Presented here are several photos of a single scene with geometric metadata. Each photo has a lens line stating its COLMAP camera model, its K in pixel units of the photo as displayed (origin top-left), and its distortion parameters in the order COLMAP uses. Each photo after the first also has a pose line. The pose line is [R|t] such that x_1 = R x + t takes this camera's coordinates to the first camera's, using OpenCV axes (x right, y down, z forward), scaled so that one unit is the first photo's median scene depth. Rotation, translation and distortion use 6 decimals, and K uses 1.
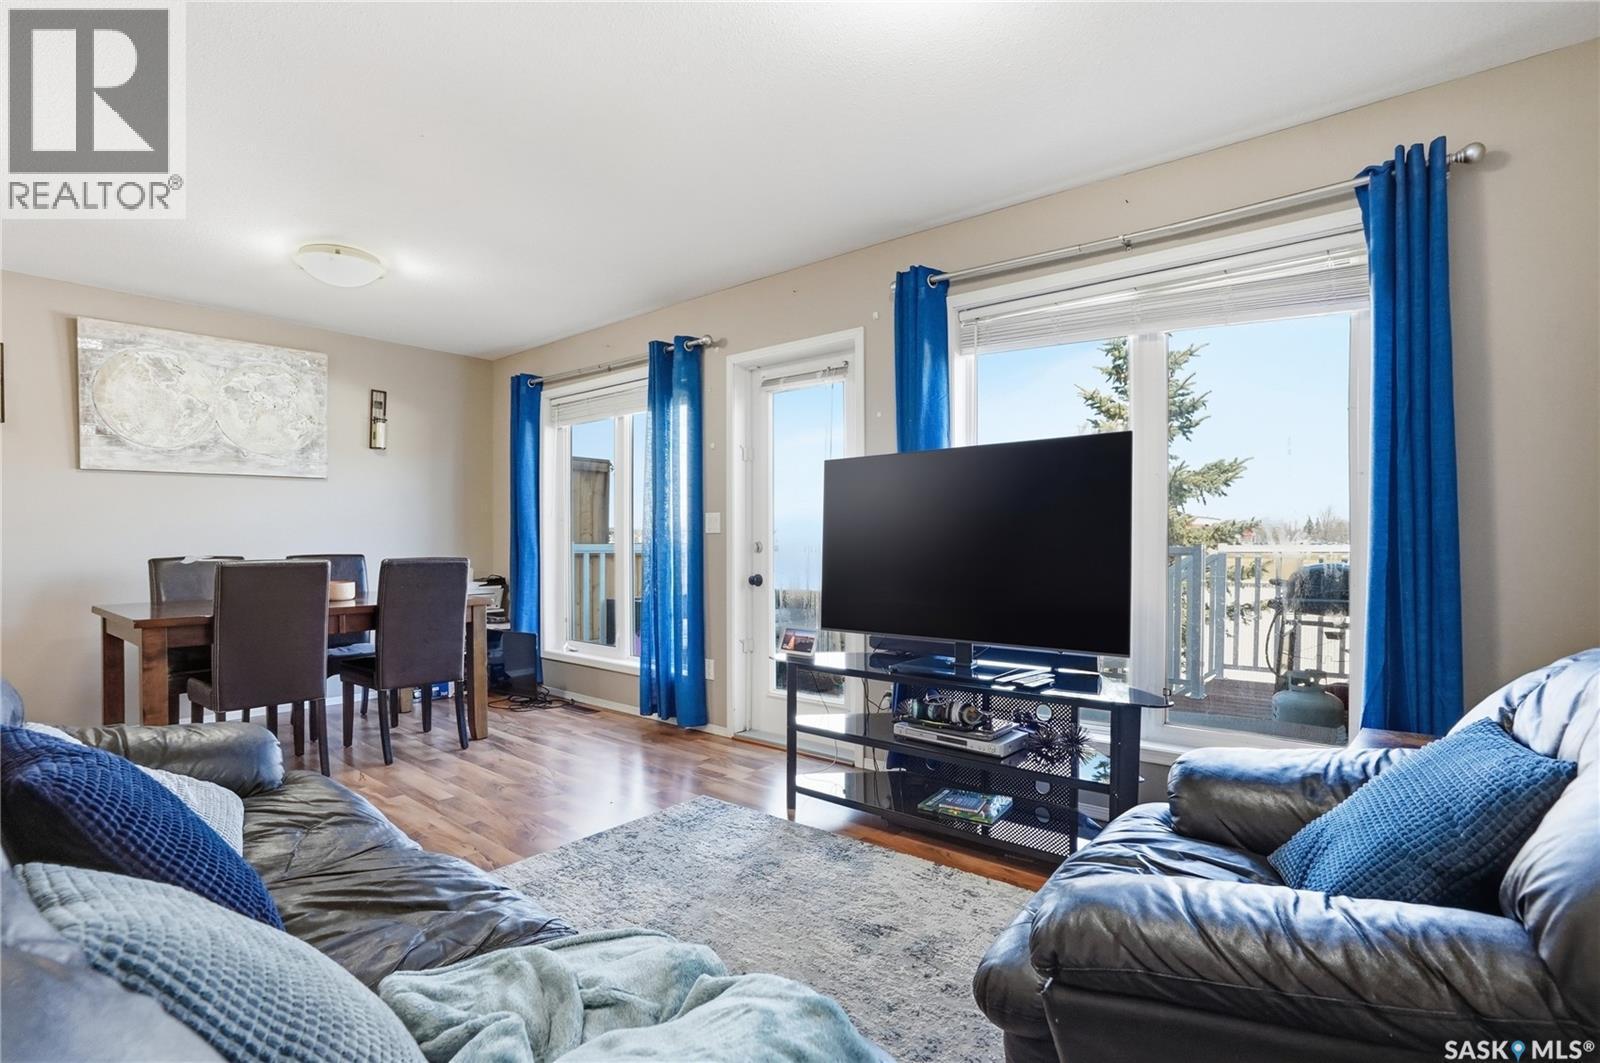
lens RADIAL K [[750.9, 0, 795.8], [0, 750.9, 546.9], [0, 0, 1]] dist [-0.081690, 0.033452]
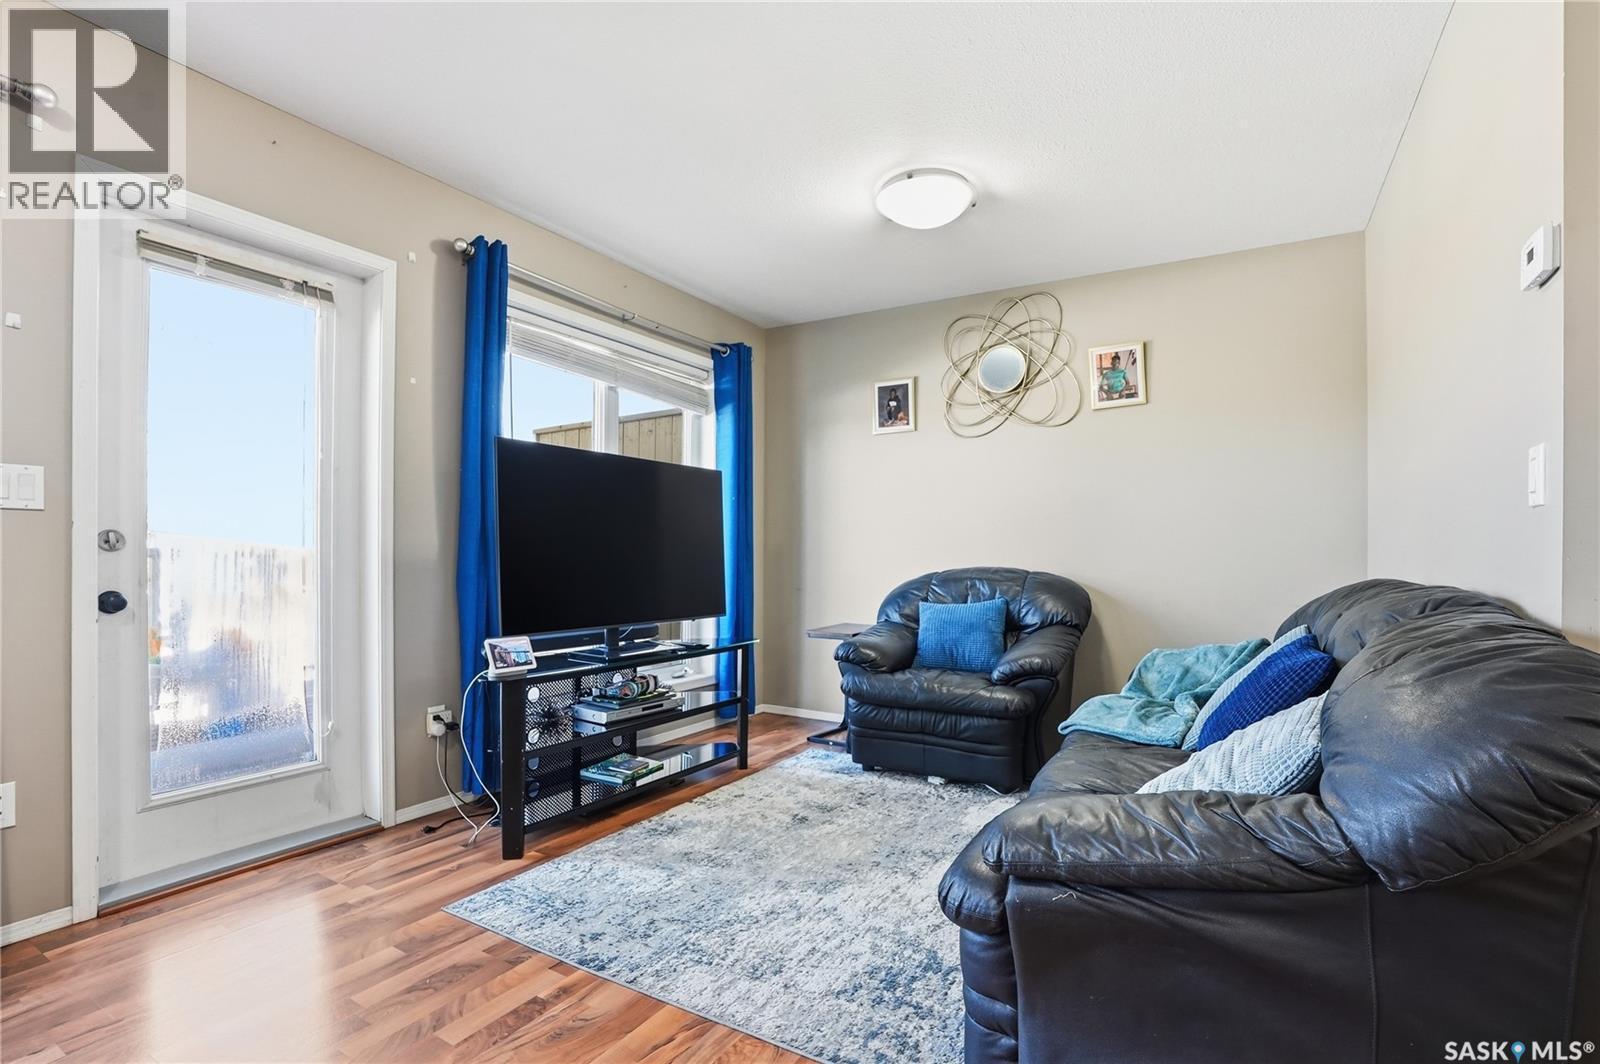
lens RADIAL K [[773.2, 0, 799.9], [0, 773.2, 536.9], [0, 0, 1]] dist [-0.063841, 0.023895]
pose [[-0.160277, 0.012287, 0.986996, -0.638504], [-0.007987, 0.999874, -0.013744, 0.001488], [-0.987040, -0.010086, -0.160159, 0.591074]]
